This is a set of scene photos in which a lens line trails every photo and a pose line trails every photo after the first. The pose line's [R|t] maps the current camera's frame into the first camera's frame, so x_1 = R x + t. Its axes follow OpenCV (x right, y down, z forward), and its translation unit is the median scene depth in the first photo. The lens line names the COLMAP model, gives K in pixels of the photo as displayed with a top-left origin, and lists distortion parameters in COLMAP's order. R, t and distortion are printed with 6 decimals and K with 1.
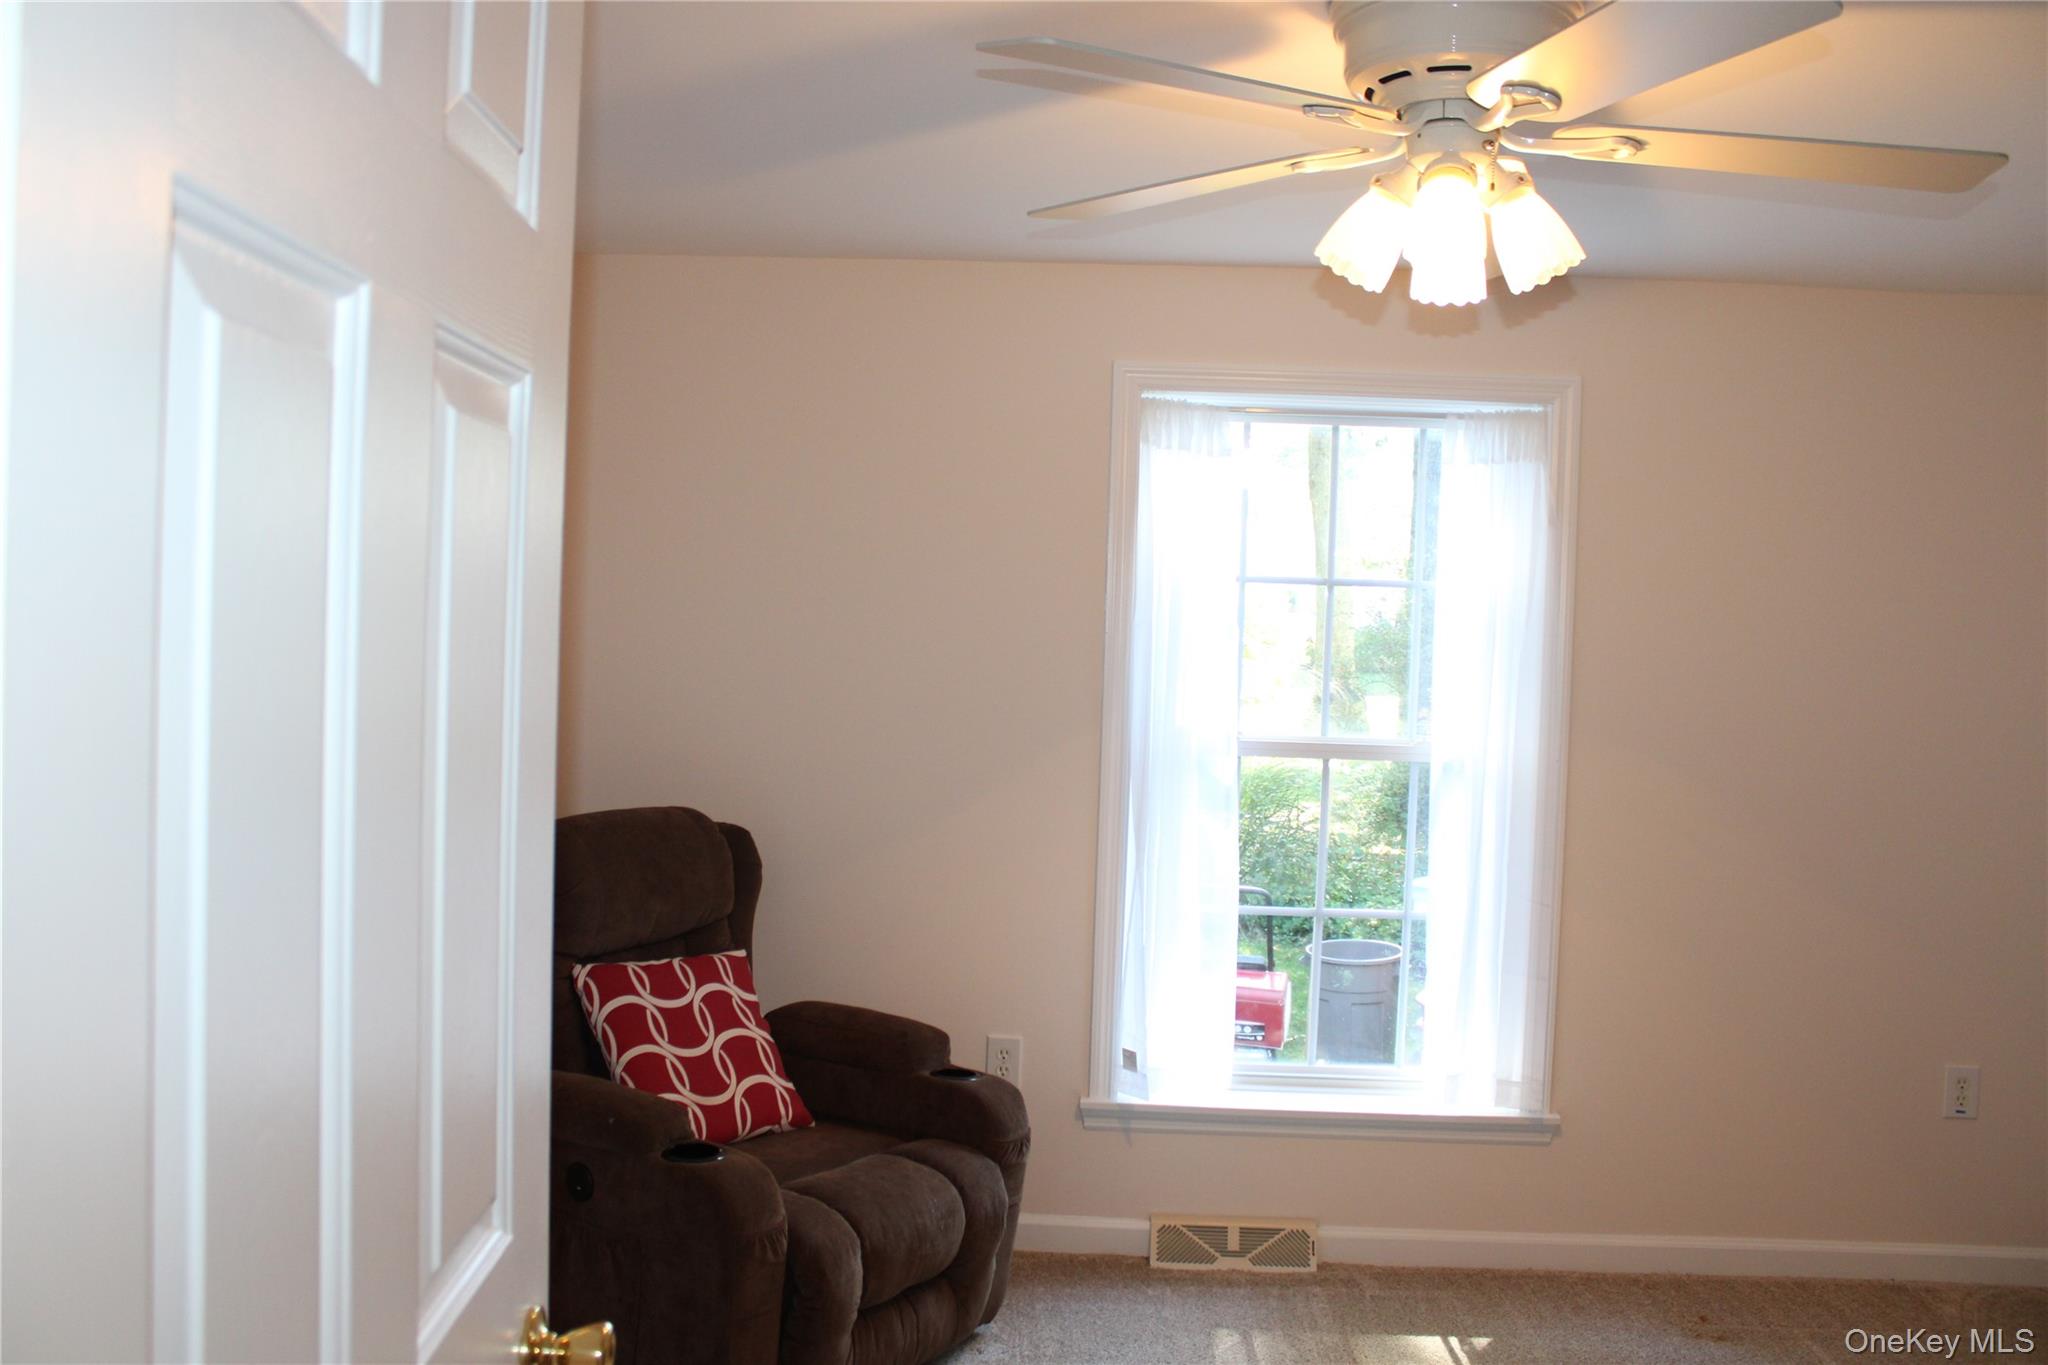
lens RADIAL K [[1717.4, 0, 1032.2], [0, 1717.4, 660.2], [0, 0, 1]] dist [-0.165004, 0.150551]
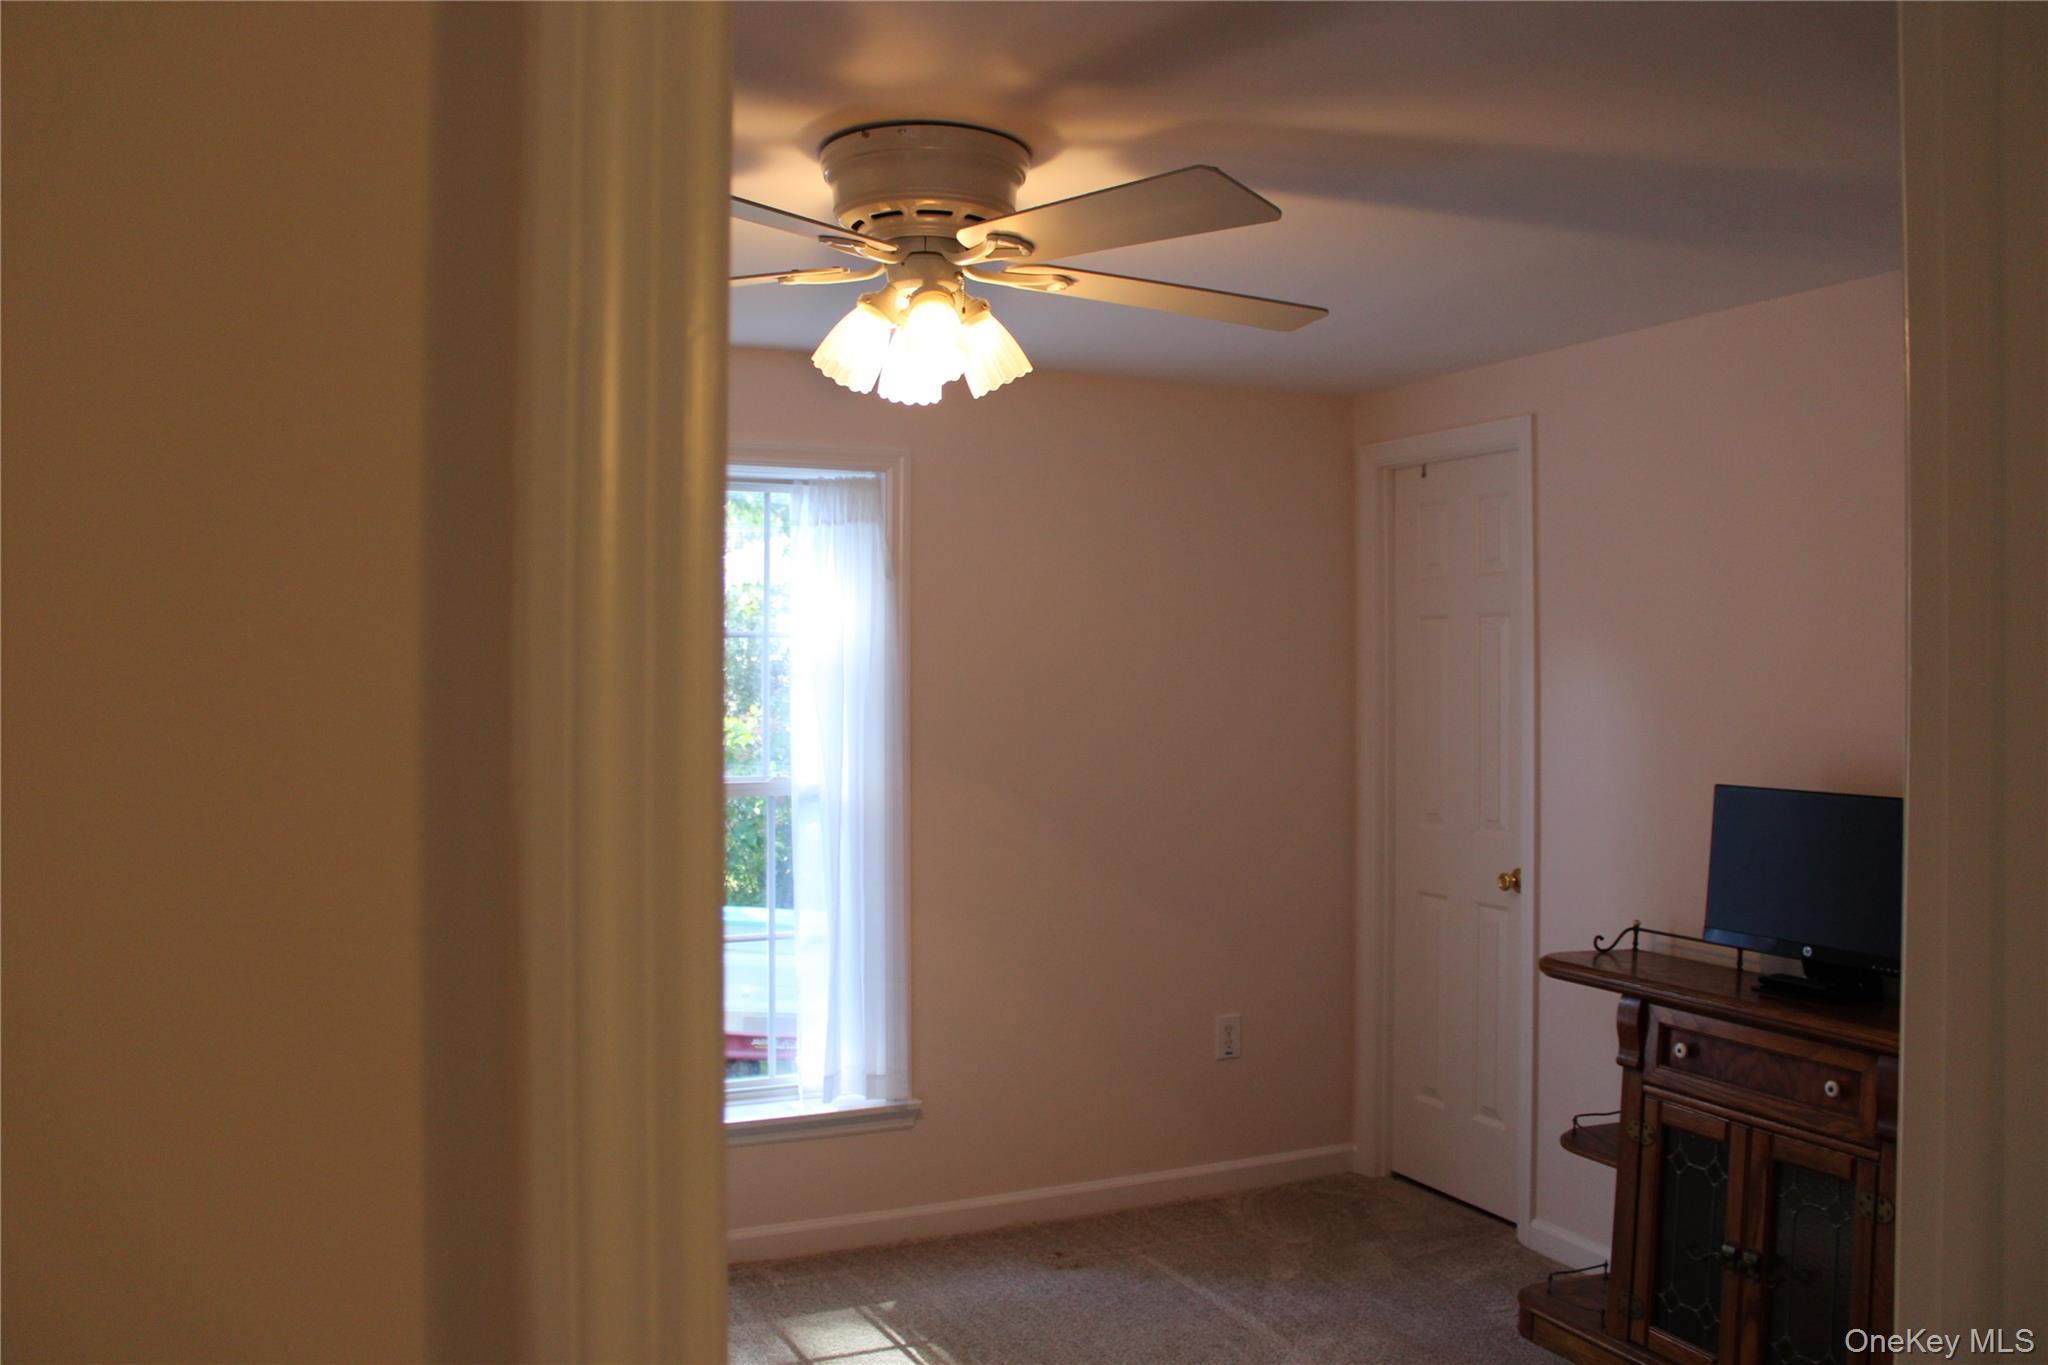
lens RADIAL K [[1717.4, 0, 1032.2], [0, 1717.4, 660.2], [0, 0, 1]] dist [-0.165004, 0.150551]
pose [[0.883851, -0.030218, 0.466791, -0.153640], [0.041529, 0.999040, -0.013961, -0.005983], [-0.465921, 0.031725, 0.884257, -0.060768]]
